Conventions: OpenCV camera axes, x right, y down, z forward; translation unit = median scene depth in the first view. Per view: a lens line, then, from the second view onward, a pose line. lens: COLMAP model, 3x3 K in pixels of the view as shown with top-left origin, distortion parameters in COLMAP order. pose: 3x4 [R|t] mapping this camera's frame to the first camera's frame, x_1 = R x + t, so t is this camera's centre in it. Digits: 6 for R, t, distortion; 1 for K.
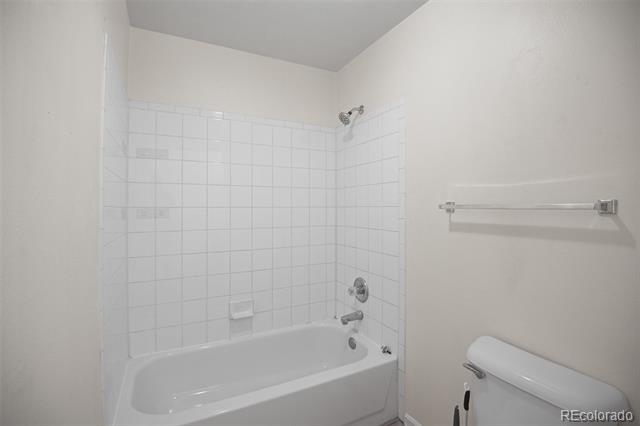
lens RADIAL K [[298.5, 0, 320.7], [0, 298.5, 205.6], [0, 0, 1]] dist [0.012654, -0.029700]
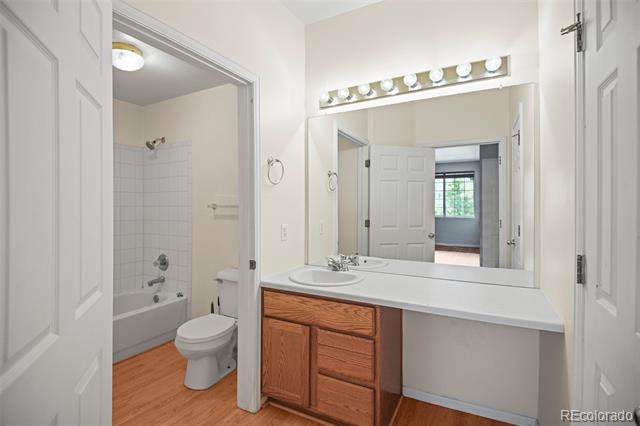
lens RADIAL K [[298.5, 0, 320.7], [0, 298.5, 205.6], [0, 0, 1]] dist [0.012654, -0.029700]
pose [[0.829337, -0.001403, 0.558746, -0.044791], [-0.000074, 0.999997, 0.002620, -0.003765], [-0.558748, -0.002214, 0.829334, -0.672851]]
